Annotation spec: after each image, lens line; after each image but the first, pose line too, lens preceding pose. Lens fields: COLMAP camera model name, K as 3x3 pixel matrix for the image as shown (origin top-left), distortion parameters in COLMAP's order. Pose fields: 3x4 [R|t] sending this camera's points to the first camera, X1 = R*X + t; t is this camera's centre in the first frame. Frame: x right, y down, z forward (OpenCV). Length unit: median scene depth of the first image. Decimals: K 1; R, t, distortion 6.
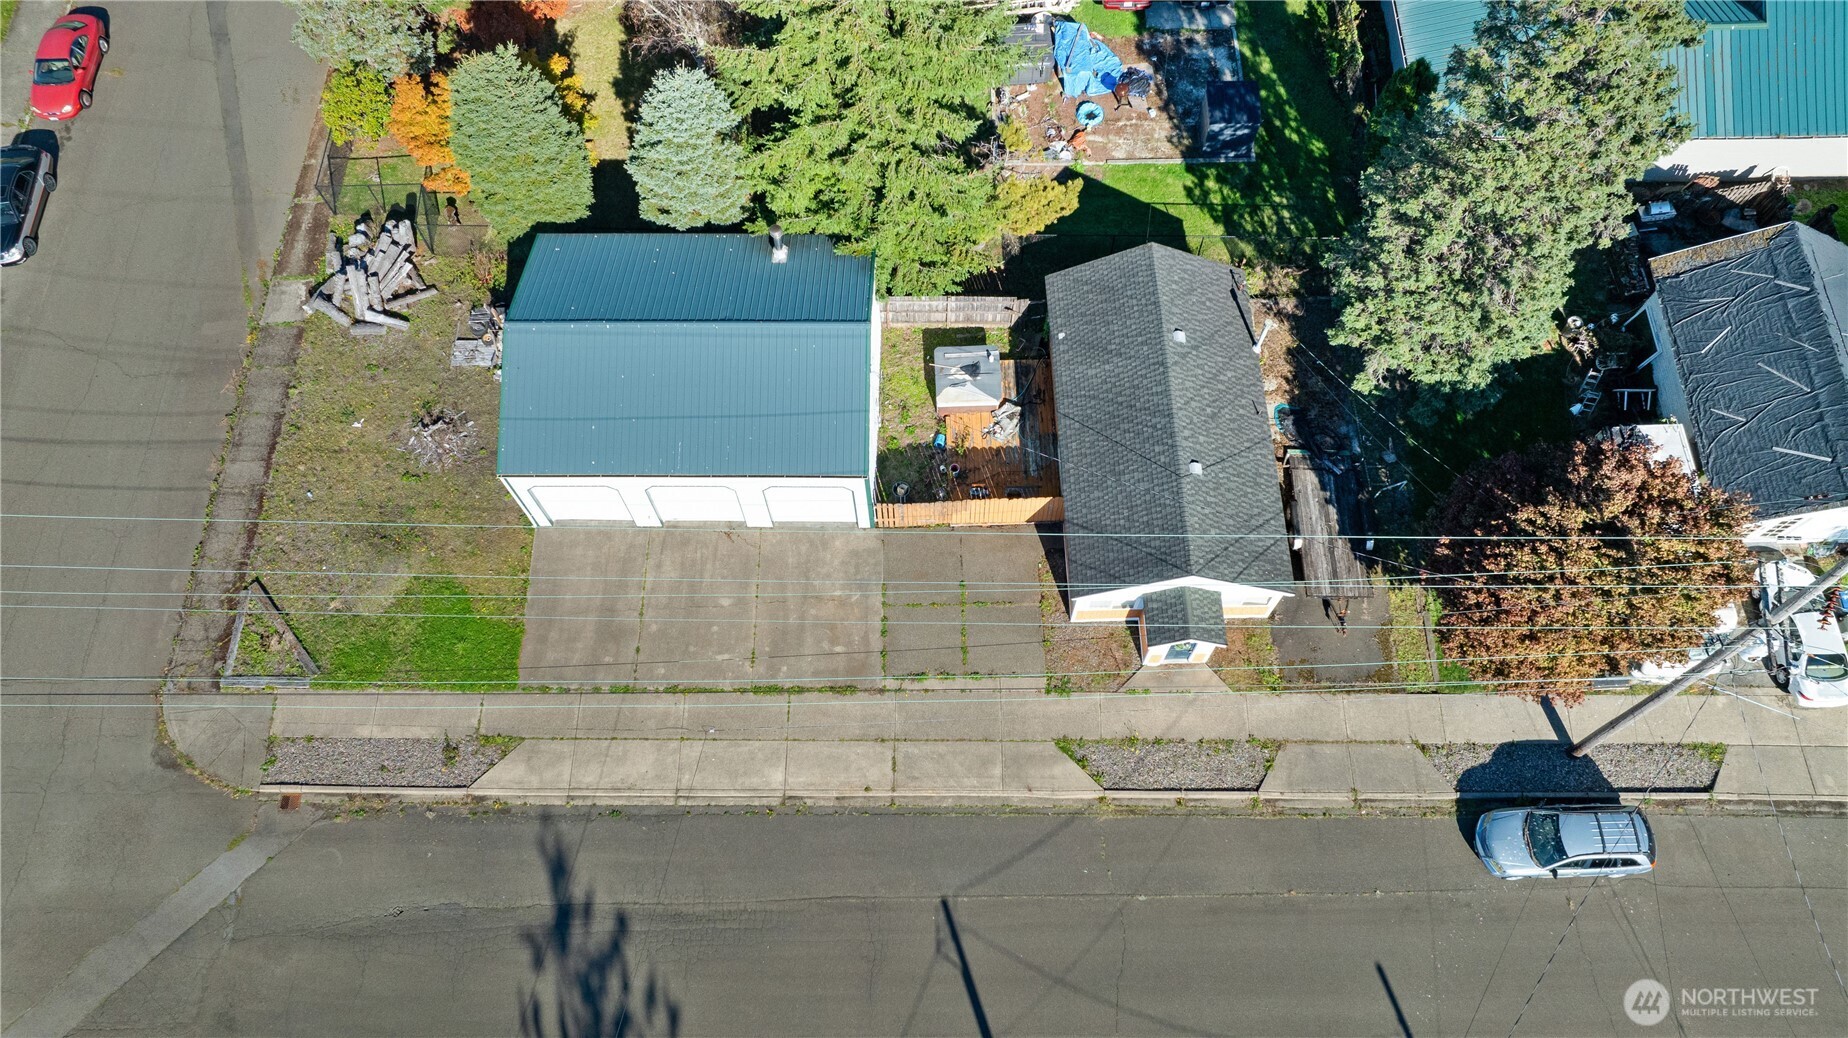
lens RADIAL K [[1285.7, 0, 924.0], [0, 1285.7, 519.0], [0, 0, 1]] dist [-0.048414, 0.056483]
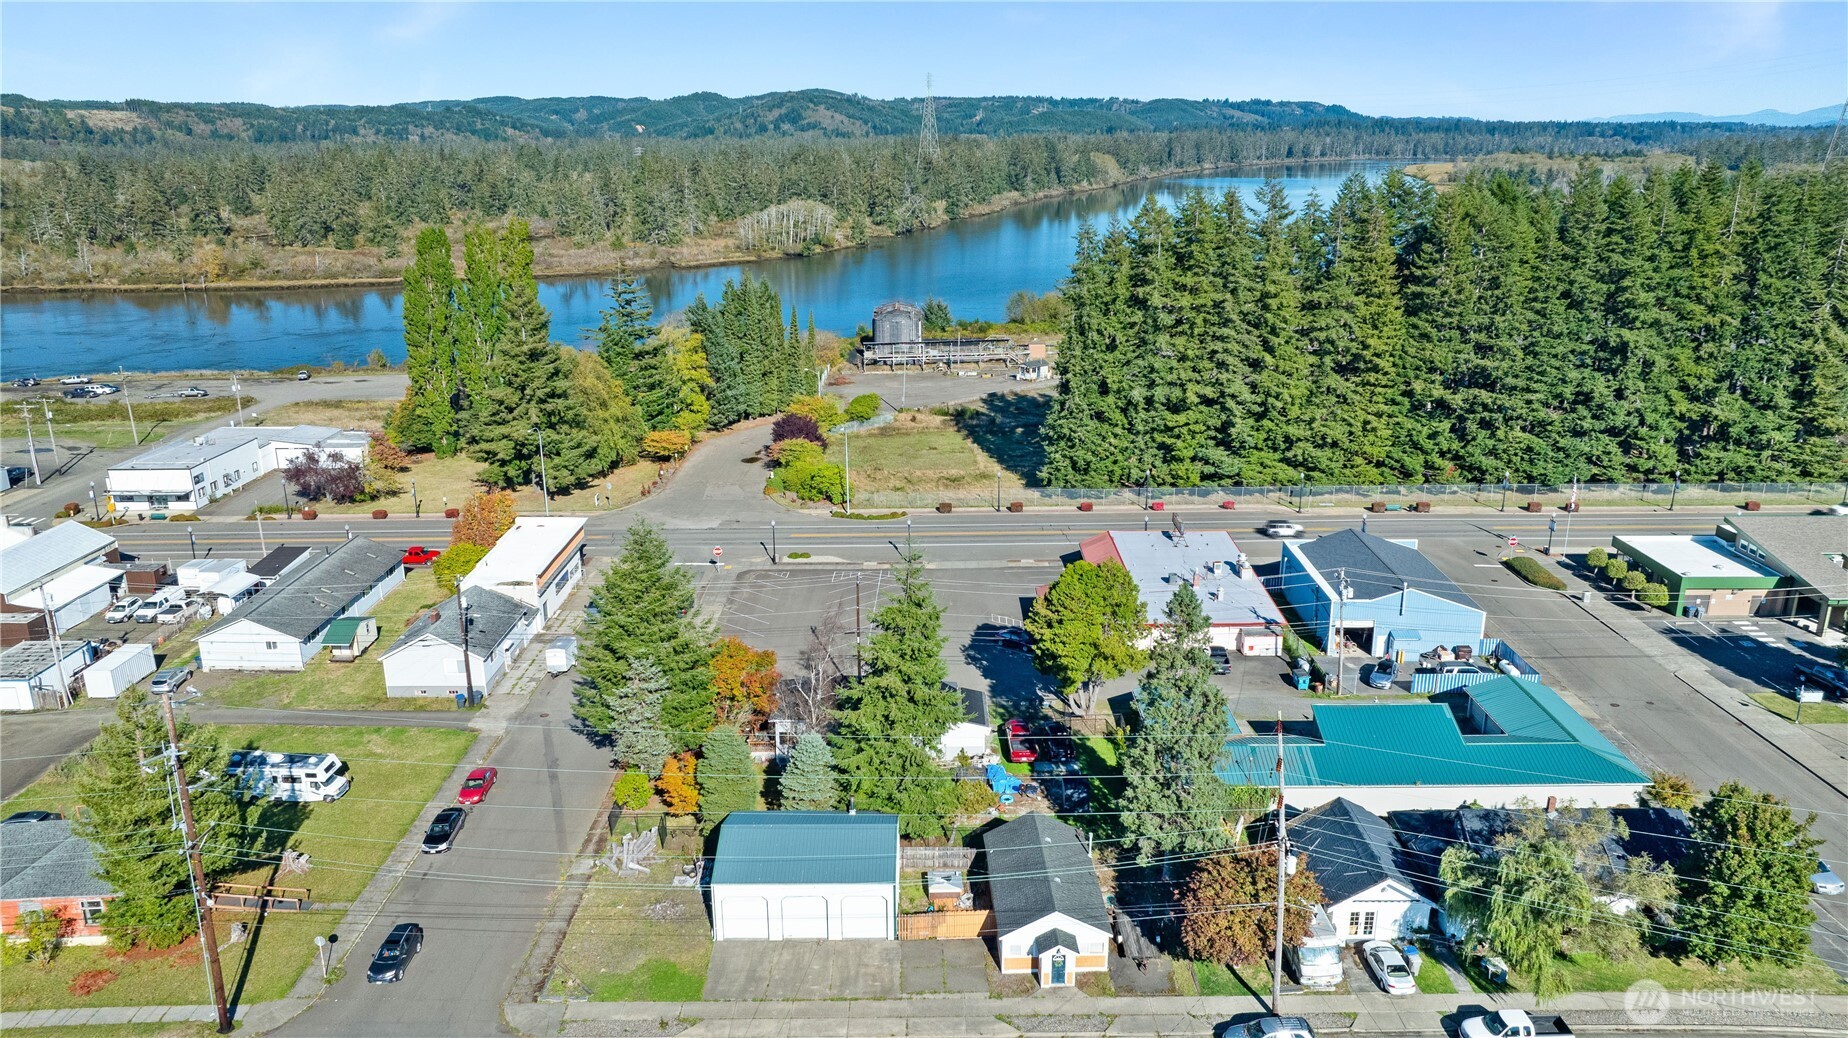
lens RADIAL K [[1285.7, 0, 924.0], [0, 1285.7, 519.0], [0, 0, 1]] dist [-0.048414, 0.056483]
pose [[0.999977, 0.002661, 0.006275, -0.011813], [0.003003, 0.654470, -0.756082, 1.041840], [-0.006119, 0.756083, 0.654447, -0.705933]]
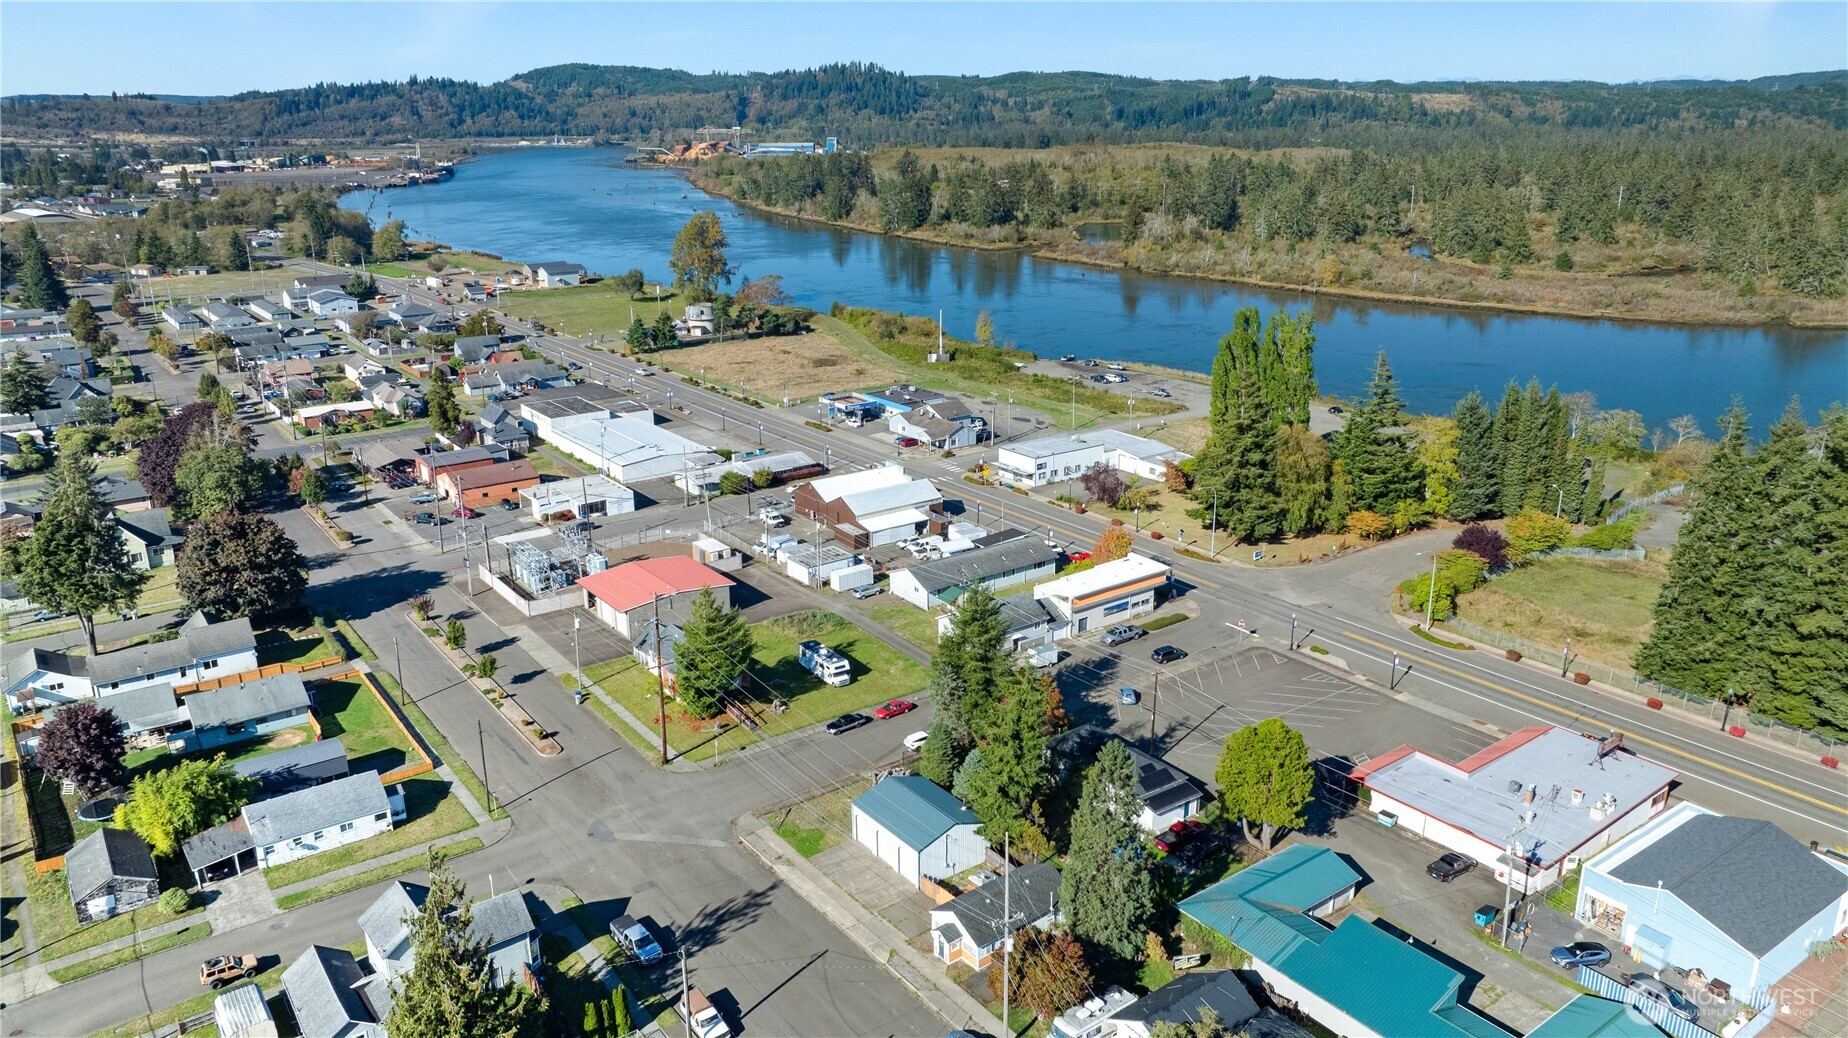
lens RADIAL K [[1285.7, 0, 924.0], [0, 1285.7, 519.0], [0, 0, 1]] dist [-0.048414, 0.056483]
pose [[0.604886, 0.247078, -0.757011, 1.937358], [-0.728563, 0.555425, -0.400872, 0.692816], [0.321416, 0.794012, 0.515981, -1.120784]]
